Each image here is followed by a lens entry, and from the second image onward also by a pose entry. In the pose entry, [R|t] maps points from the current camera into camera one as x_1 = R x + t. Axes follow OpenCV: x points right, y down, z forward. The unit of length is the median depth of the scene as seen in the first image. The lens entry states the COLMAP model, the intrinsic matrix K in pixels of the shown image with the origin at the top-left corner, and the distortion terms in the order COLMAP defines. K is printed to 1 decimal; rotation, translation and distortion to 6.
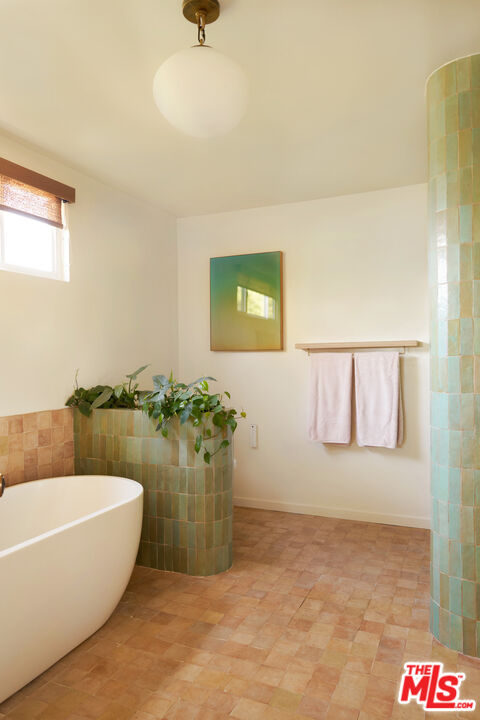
lens RADIAL K [[503.3, 0, 239.6], [0, 503.3, 360.3], [0, 0, 1]] dist [0.014751, -0.002299]
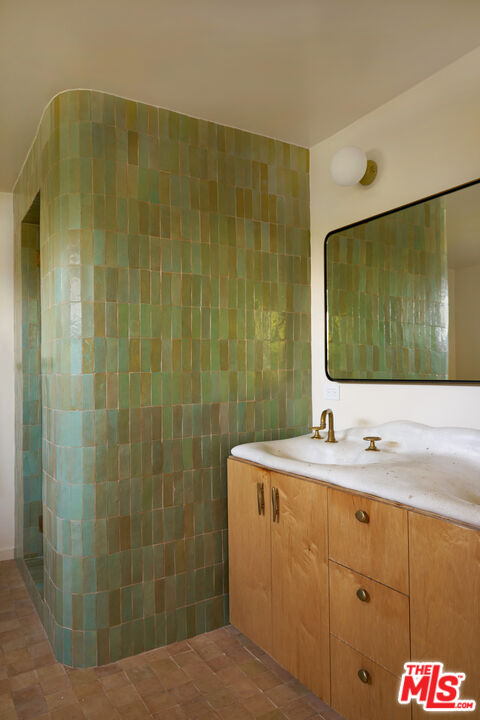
lens RADIAL K [[503.3, 0, 240.1], [0, 503.3, 359.9], [0, 0, 1]] dist [0.014751, -0.002299]
pose [[0.579022, 0.017620, 0.815122, -0.227504], [0.012285, 0.999464, -0.030331, -0.001658], [-0.815219, 0.027576, 0.578495, 0.157676]]
